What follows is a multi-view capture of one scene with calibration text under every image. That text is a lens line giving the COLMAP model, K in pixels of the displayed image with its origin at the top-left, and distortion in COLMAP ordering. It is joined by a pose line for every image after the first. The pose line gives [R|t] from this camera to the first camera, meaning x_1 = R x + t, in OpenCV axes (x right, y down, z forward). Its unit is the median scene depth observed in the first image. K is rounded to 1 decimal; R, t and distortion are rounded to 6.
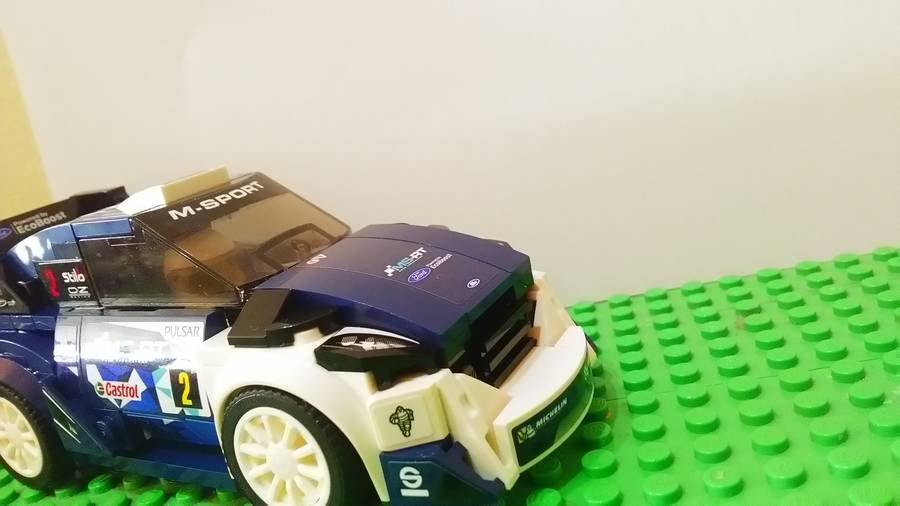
lens RADIAL K [[763.7, 0, 450.0], [0, 763.7, 253.0], [0, 0, 1]] dist [0.169886, -0.401909]
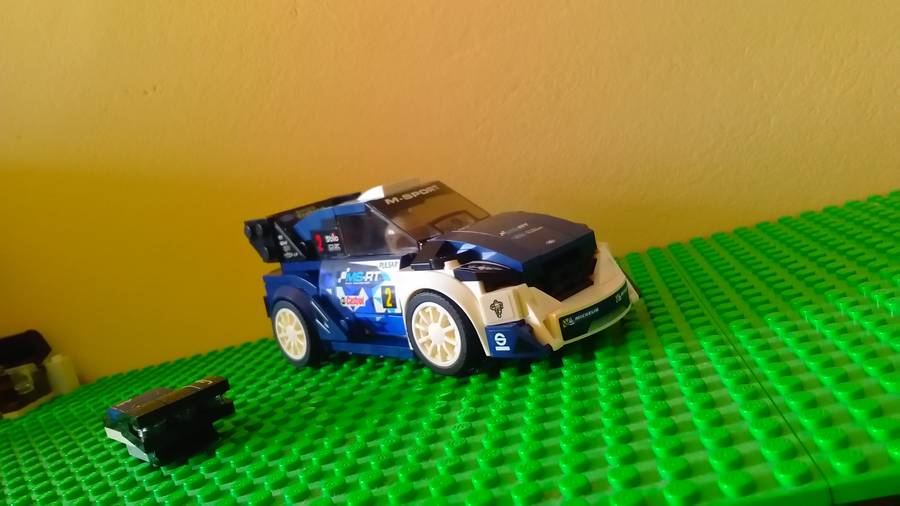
lens RADIAL K [[763.7, 0, 450.0], [0, 763.7, 253.0], [0, 0, 1]] dist [0.169886, -0.401909]
pose [[0.962752, 0.033576, -0.268293, 0.257836], [-0.046543, 0.998028, -0.042117, 0.138629], [0.266350, 0.053035, 0.962416, -0.646121]]
